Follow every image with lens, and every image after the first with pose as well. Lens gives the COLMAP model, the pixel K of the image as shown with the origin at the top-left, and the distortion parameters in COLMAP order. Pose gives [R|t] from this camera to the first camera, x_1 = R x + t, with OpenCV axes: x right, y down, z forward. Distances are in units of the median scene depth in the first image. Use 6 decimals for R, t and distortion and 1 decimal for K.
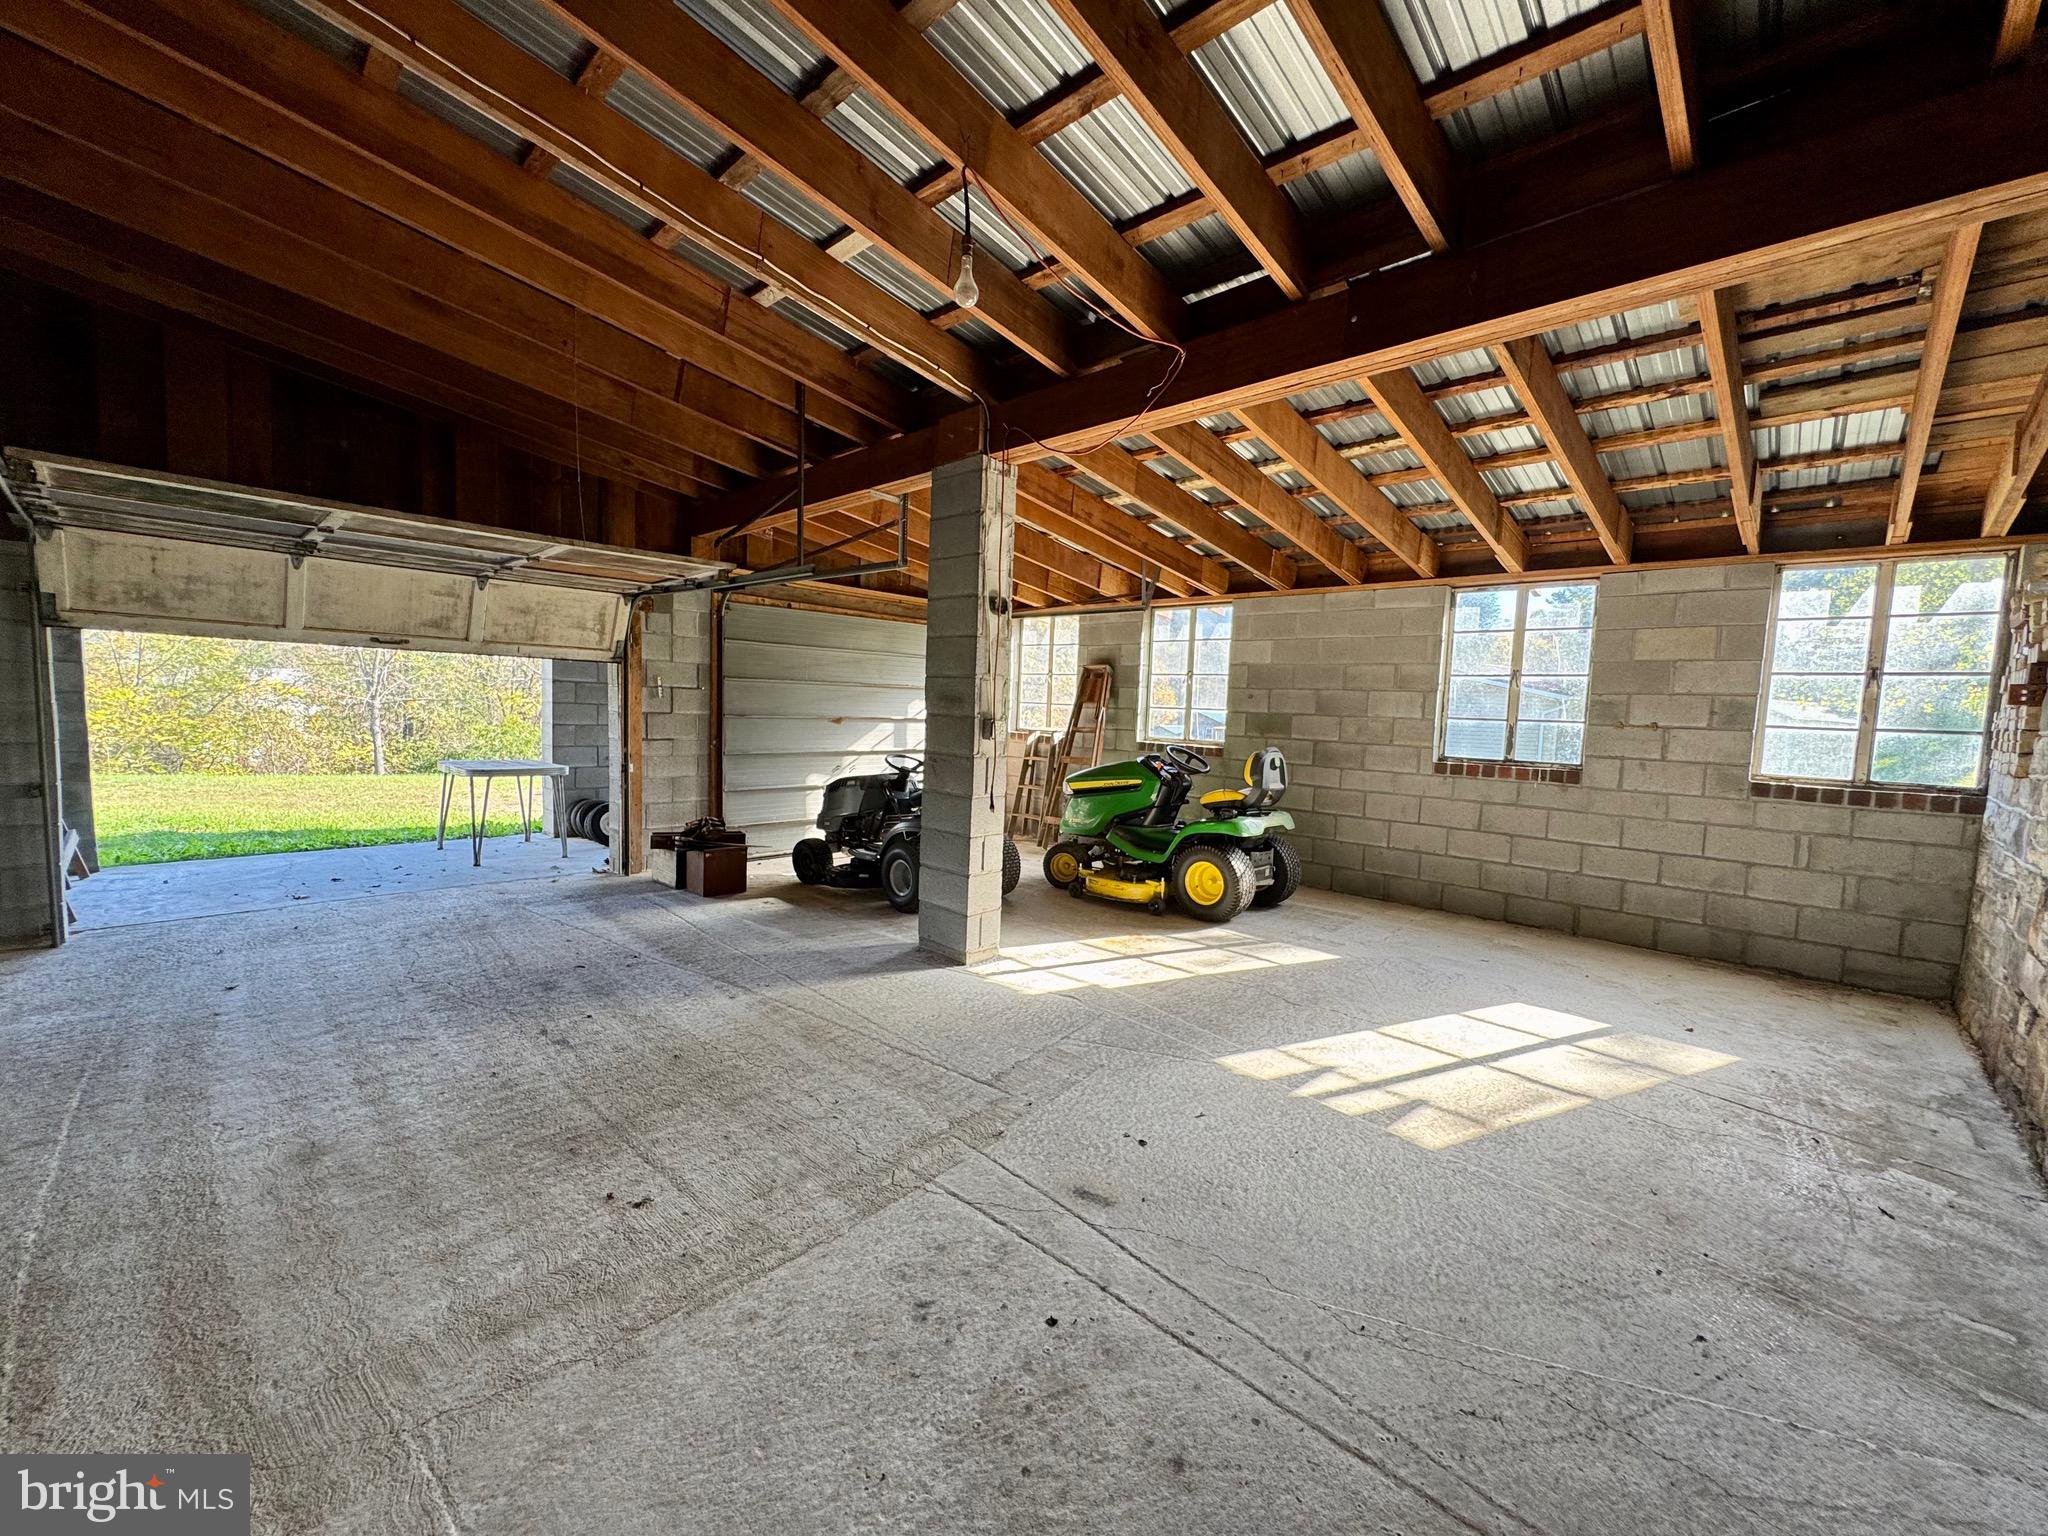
lens RADIAL K [[814.2, 0, 1020.2], [0, 814.2, 773.4], [0, 0, 1]] dist [-0.006569, 0.000559]
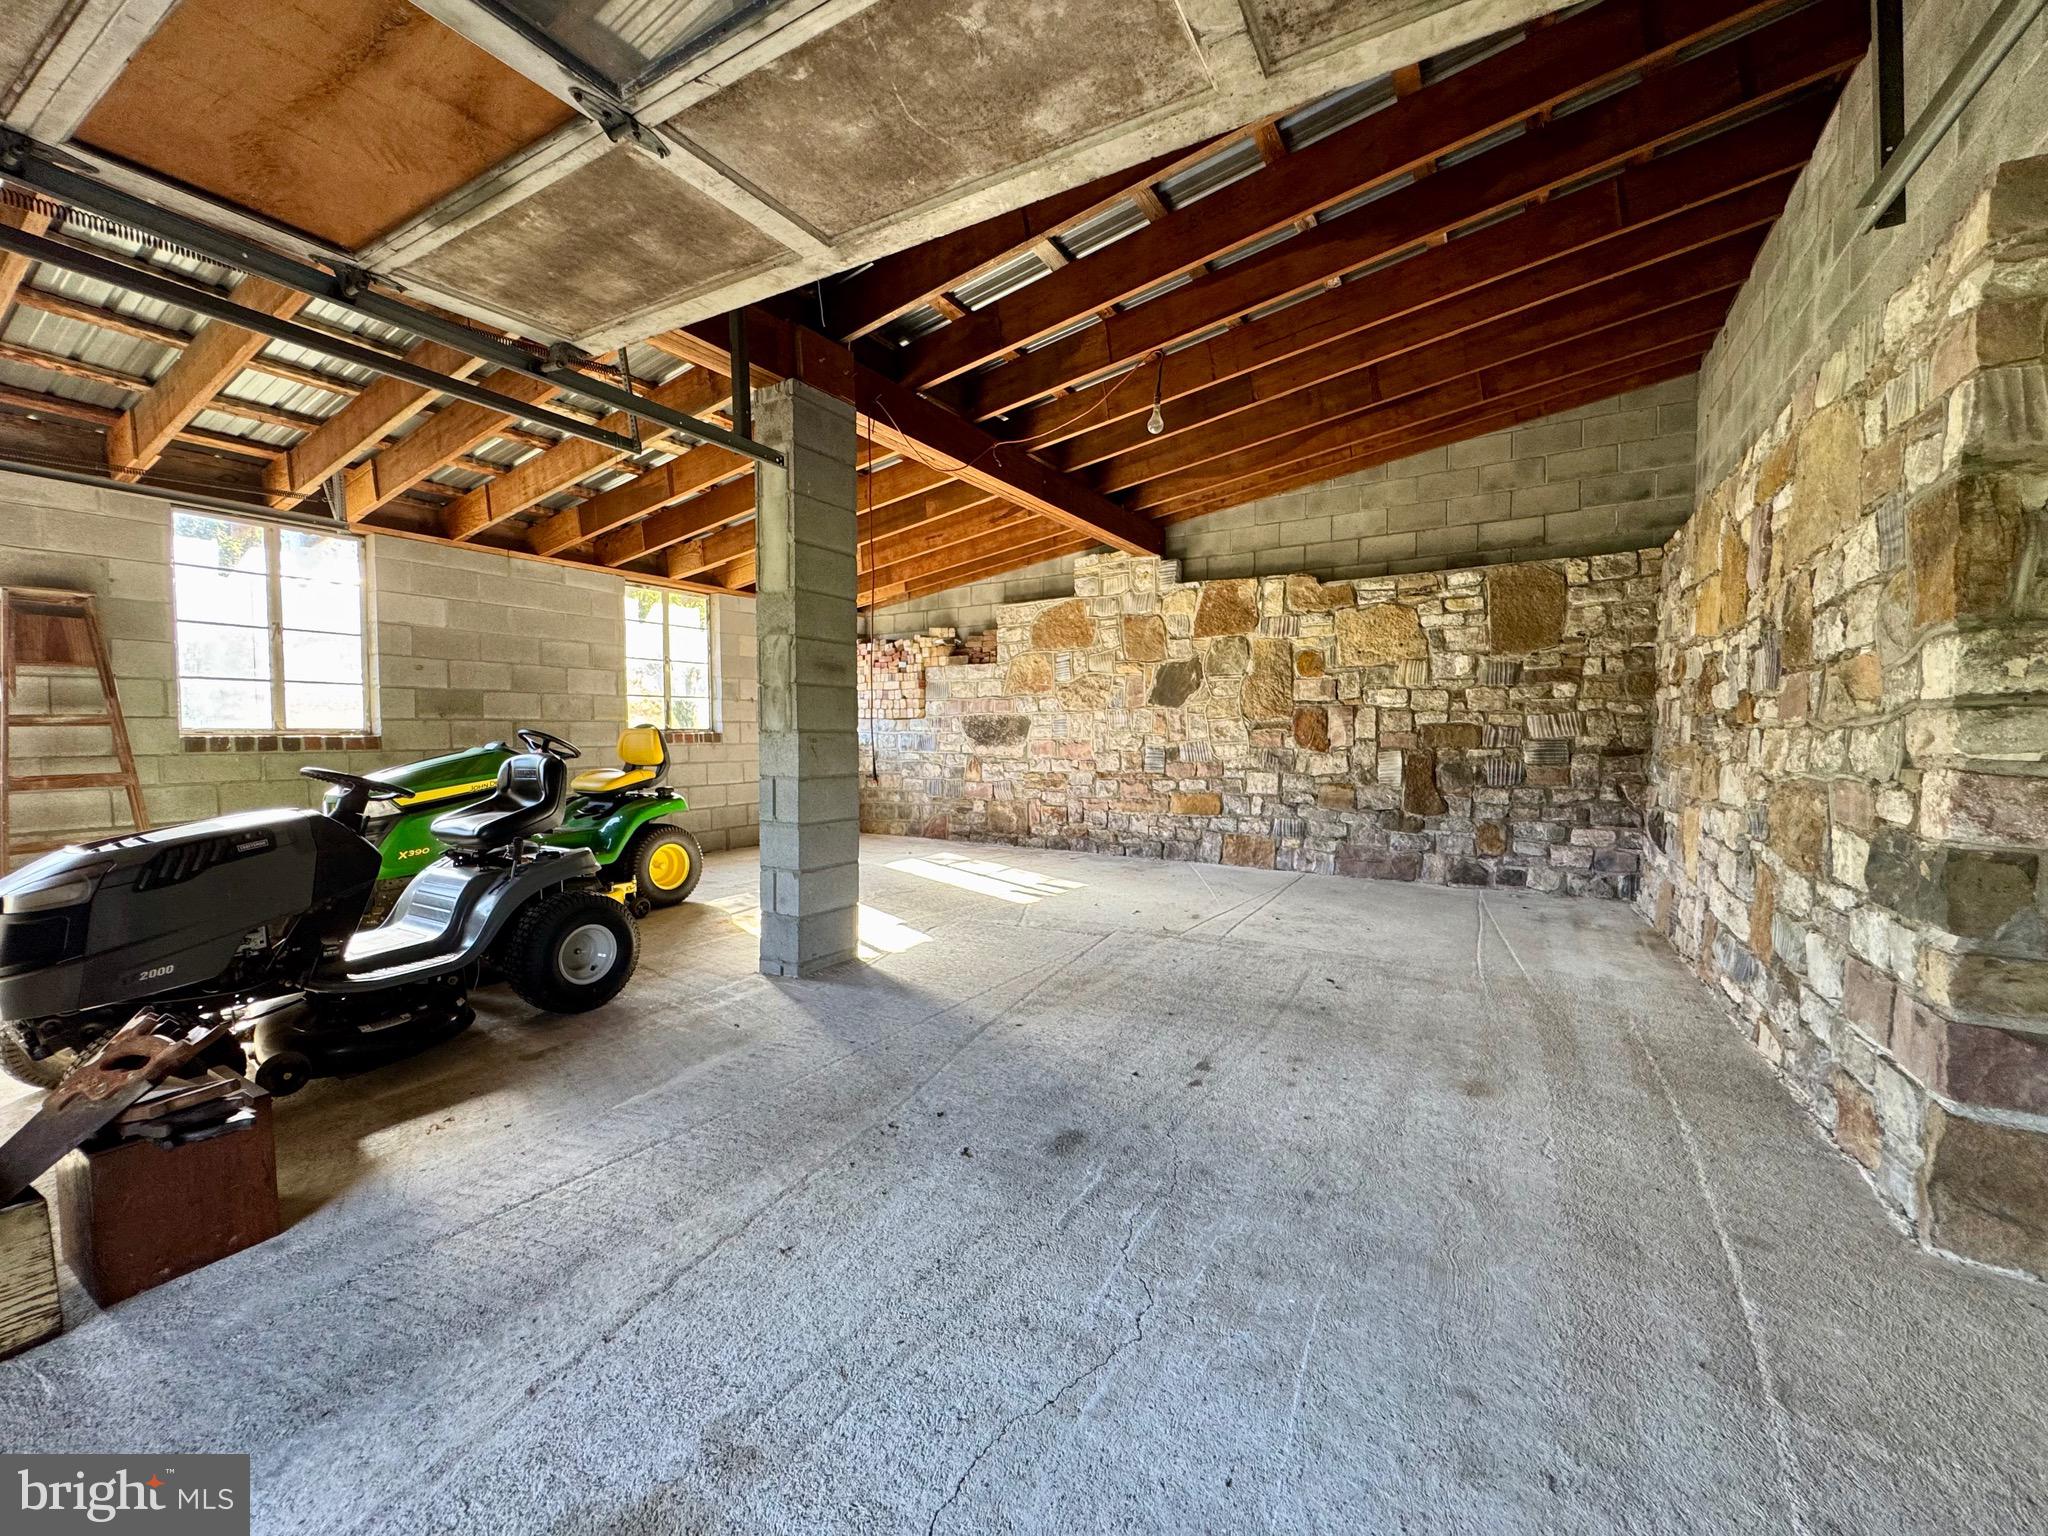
lens RADIAL K [[814.2, 0, 1021.4], [0, 814.2, 762.3], [0, 0, 1]] dist [-0.006569, 0.000559]
pose [[-0.221405, -0.075757, 0.972235, -0.973888], [0.071705, 0.993014, 0.093705, -0.057294], [-0.972542, 0.090461, -0.214426, 0.984000]]
